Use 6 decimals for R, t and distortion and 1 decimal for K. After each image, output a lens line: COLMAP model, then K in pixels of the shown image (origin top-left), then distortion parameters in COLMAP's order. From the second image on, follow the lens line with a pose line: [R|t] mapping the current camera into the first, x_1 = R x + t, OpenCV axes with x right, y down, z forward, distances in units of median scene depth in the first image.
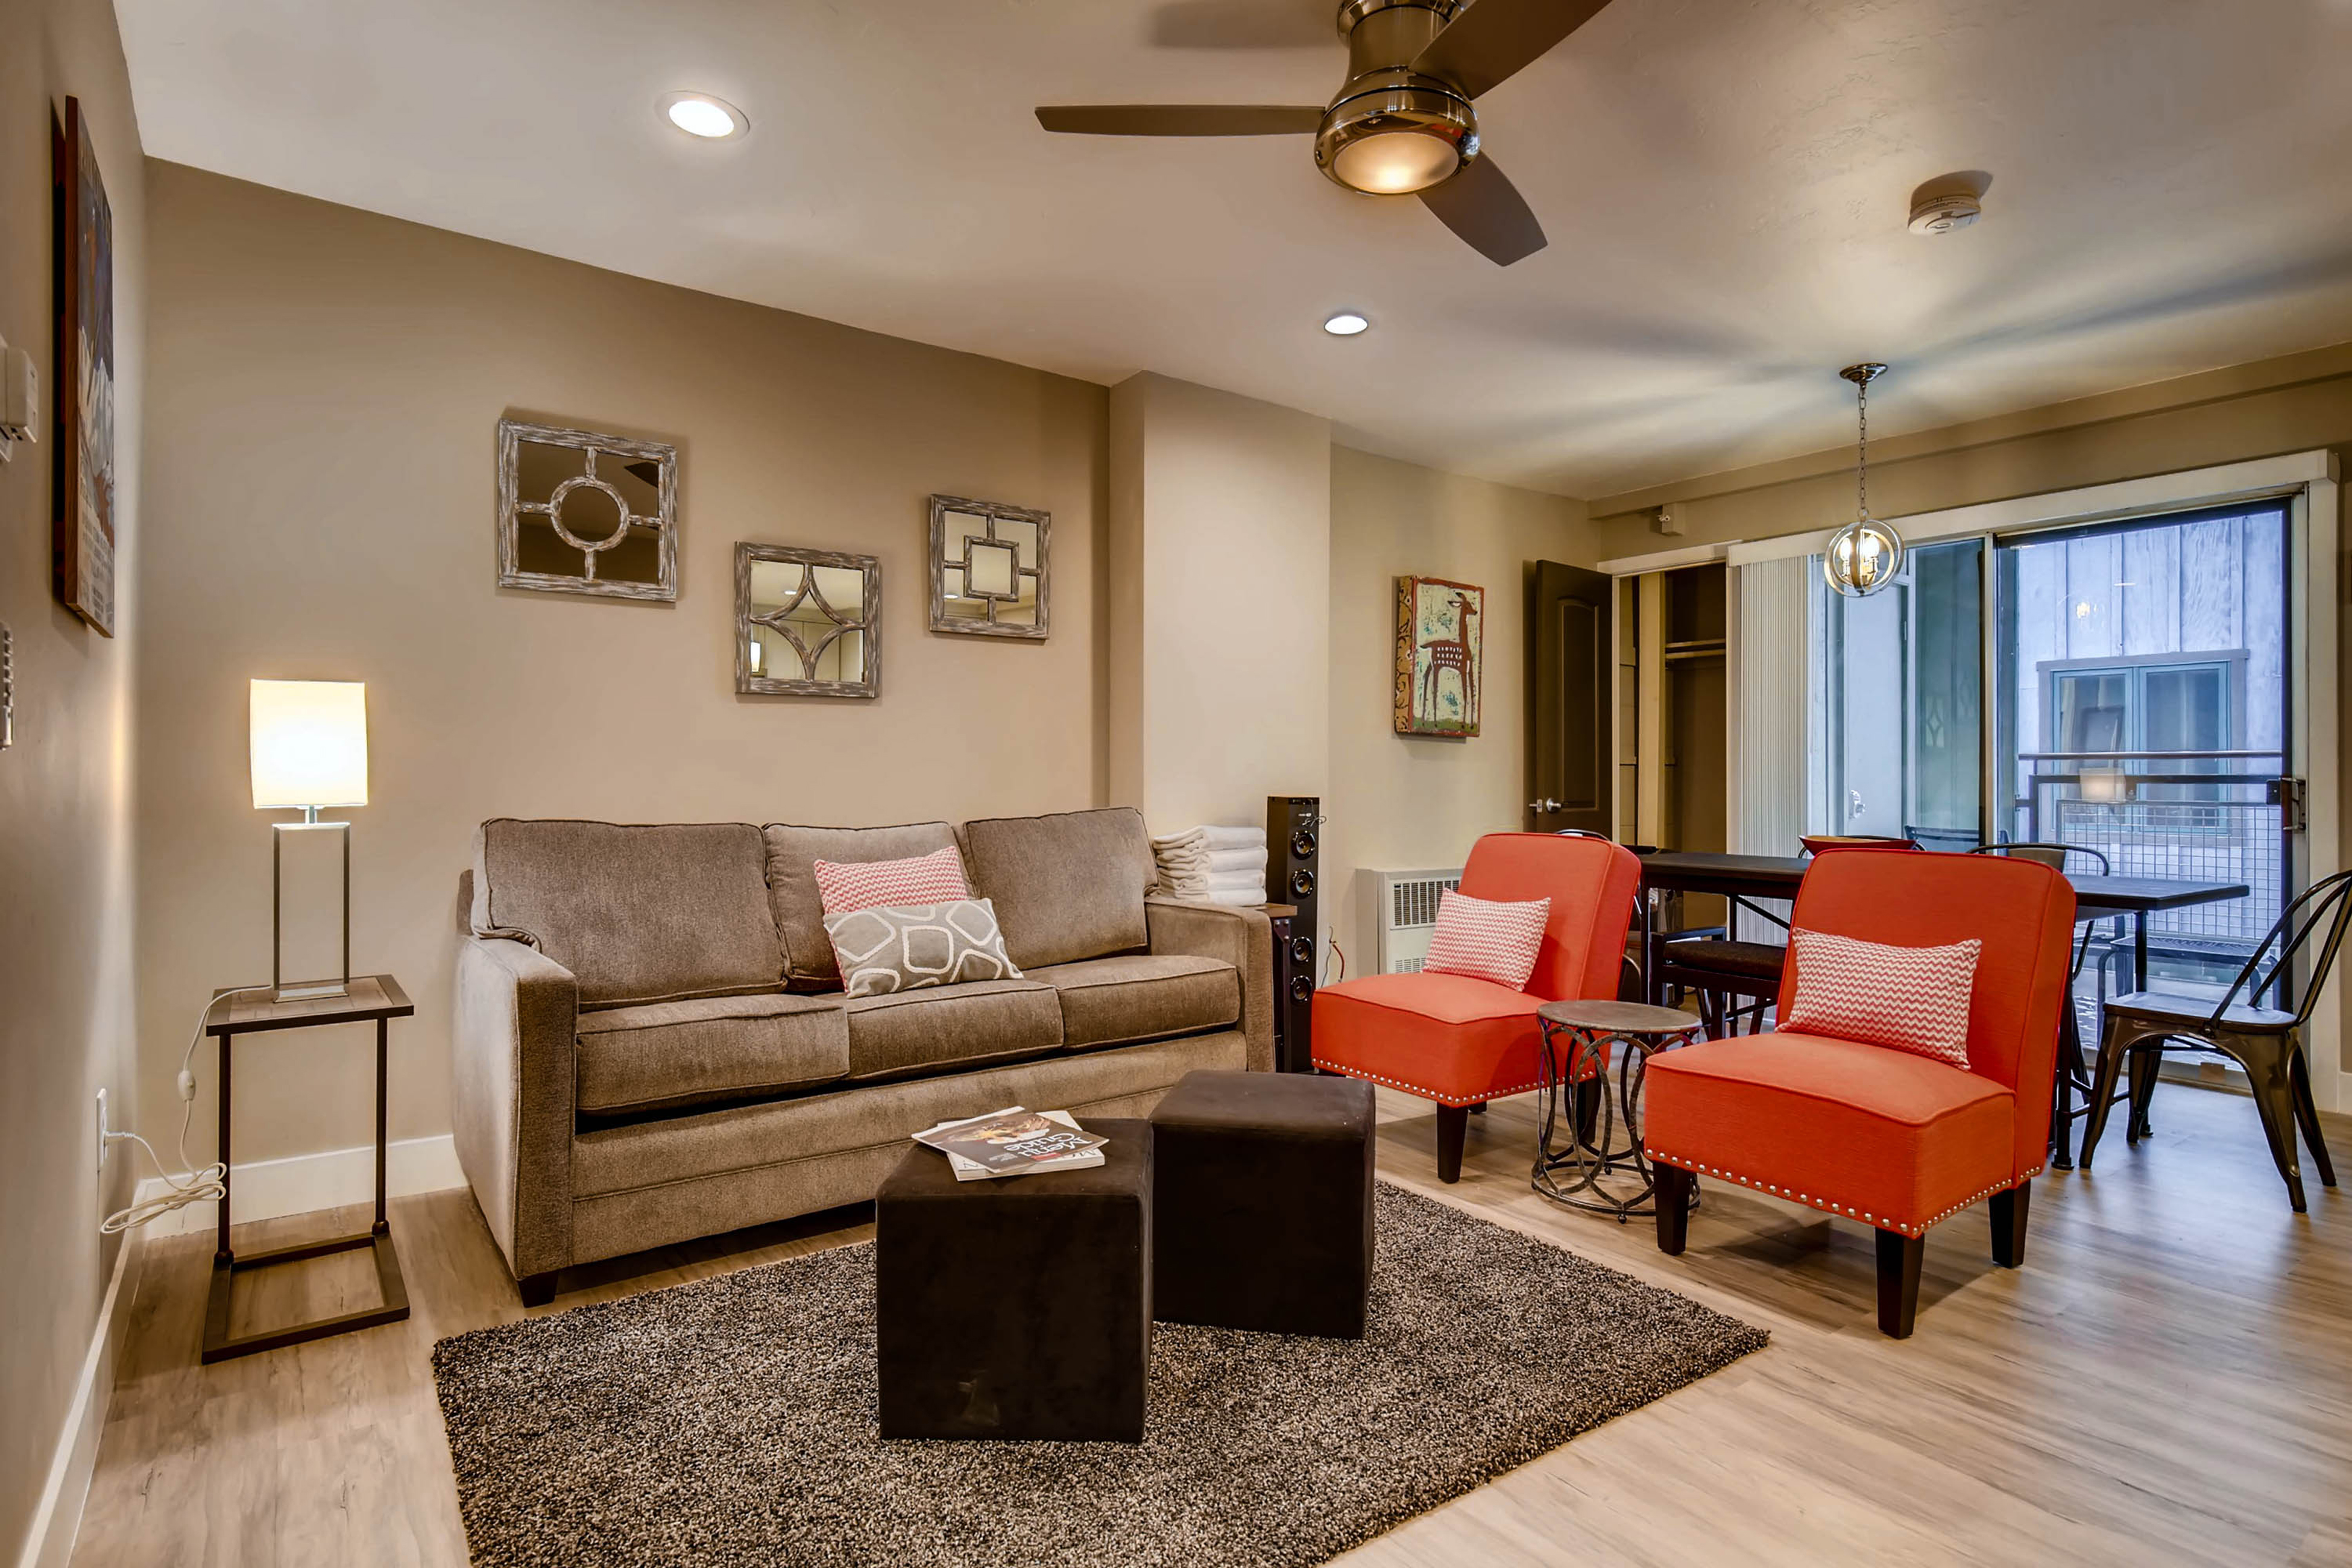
lens RADIAL K [[1217.1, 0, 1176.4], [0, 1217.1, 771.0], [0, 0, 1]] dist [0.006019, 0.000134]
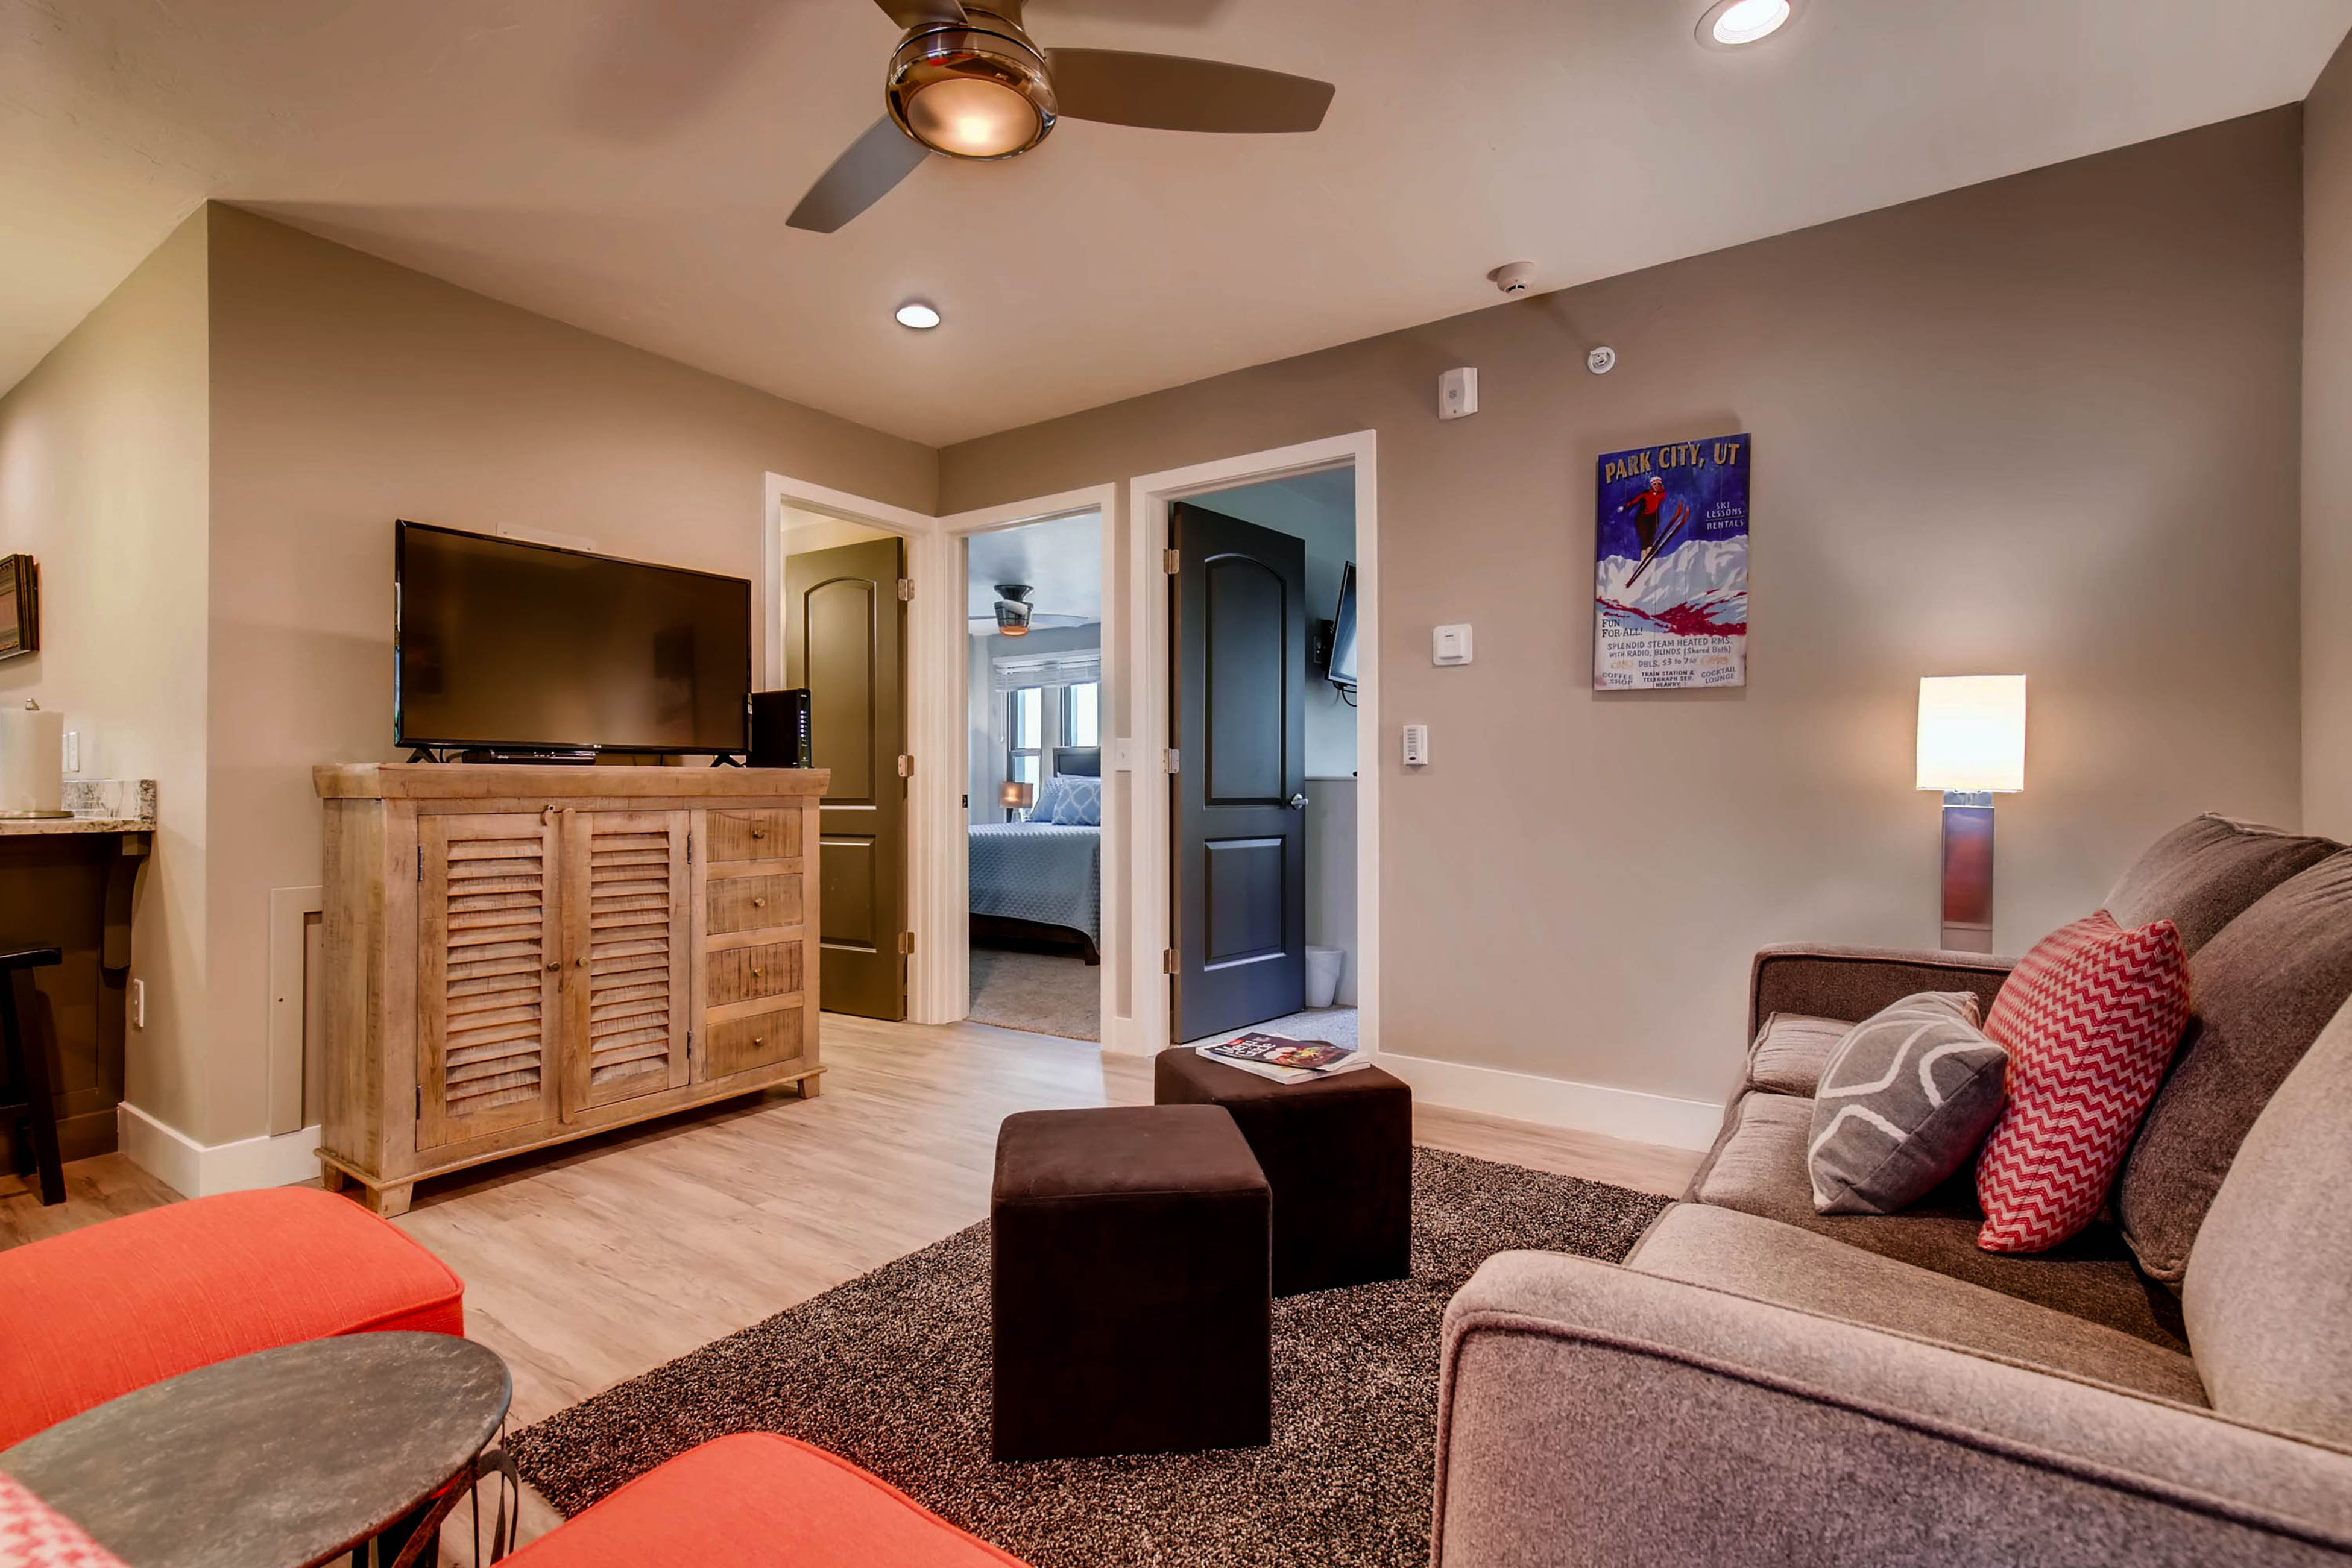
lens RADIAL K [[1066.4, 0, 1170.9], [0, 1066.4, 783.7], [0, 0, 1]] dist [-0.001601, -0.000091]
pose [[-0.948107, -0.008657, -0.317832, 0.159727], [-0.003251, 0.999841, -0.017534, 0.025350], [0.317934, -0.015591, -0.947985, 0.993459]]
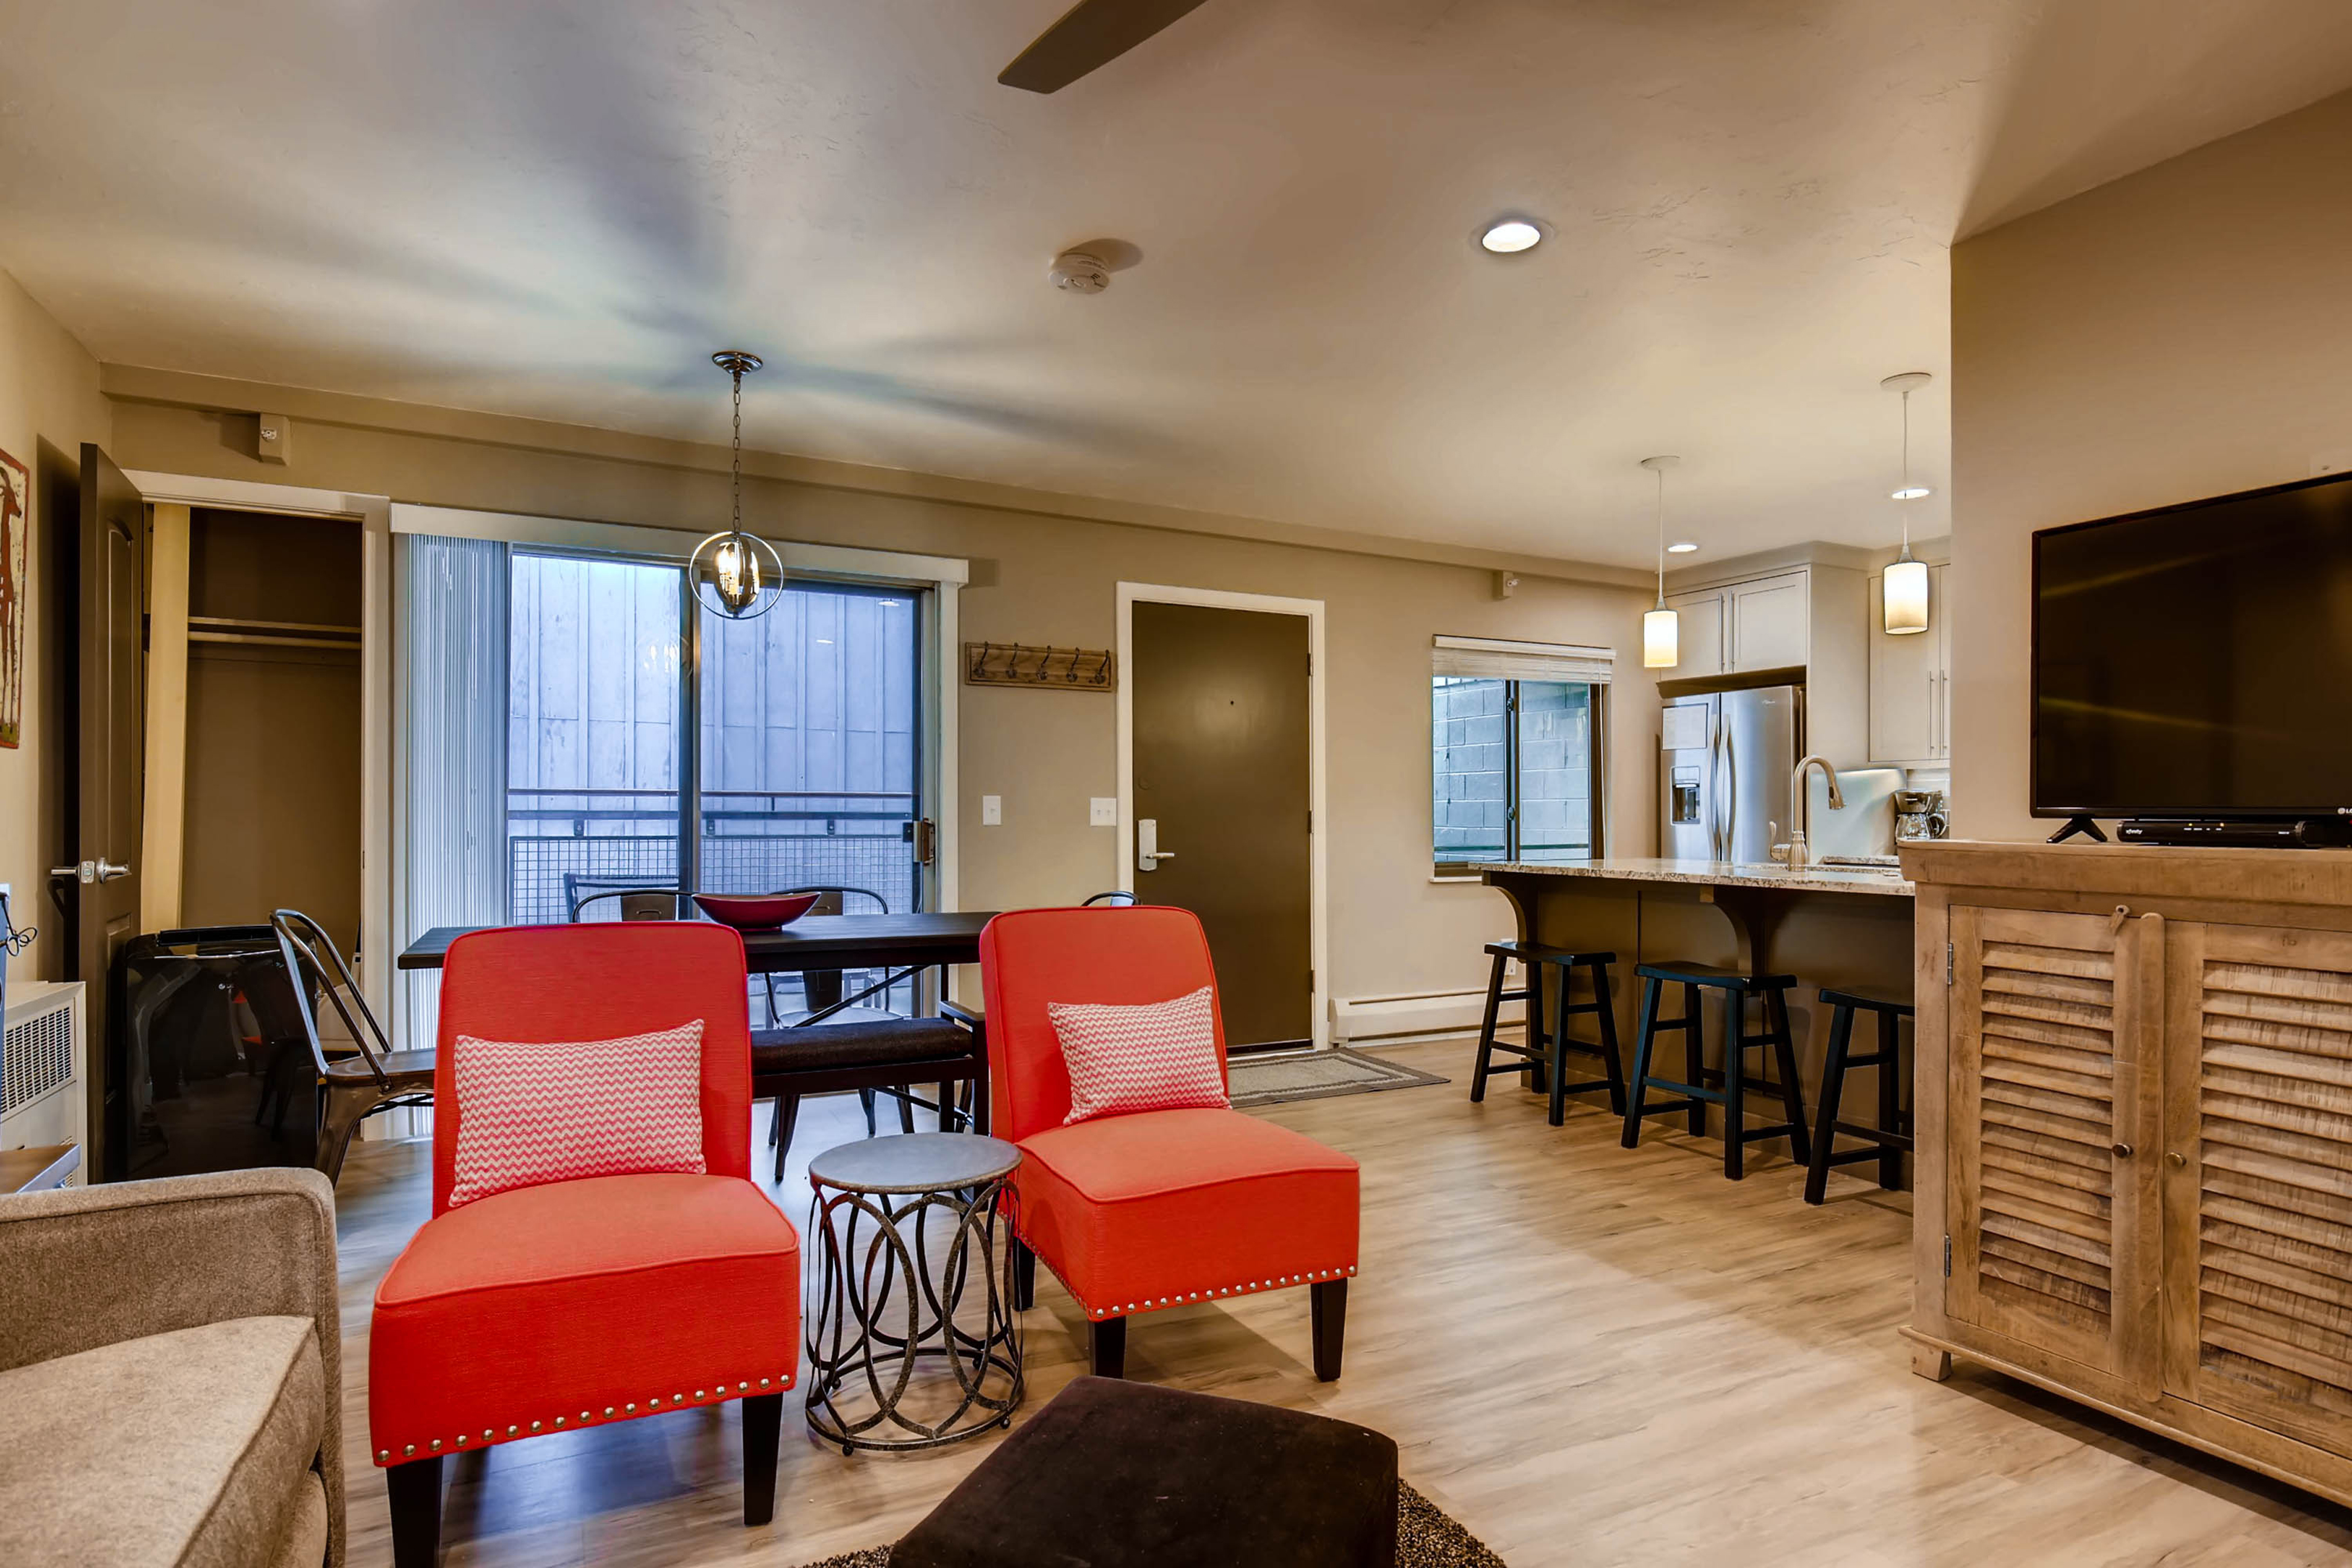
lens RADIAL K [[1197.9, 0, 1156.1], [0, 1197.9, 788.2], [0, 0, 1]] dist [0.016360, -0.000836]
pose [[0.157979, 0.011942, 0.987370, -0.246842], [-0.008490, 0.999906, -0.010735, -0.012028], [-0.987406, -0.006686, 0.158065, 0.559271]]
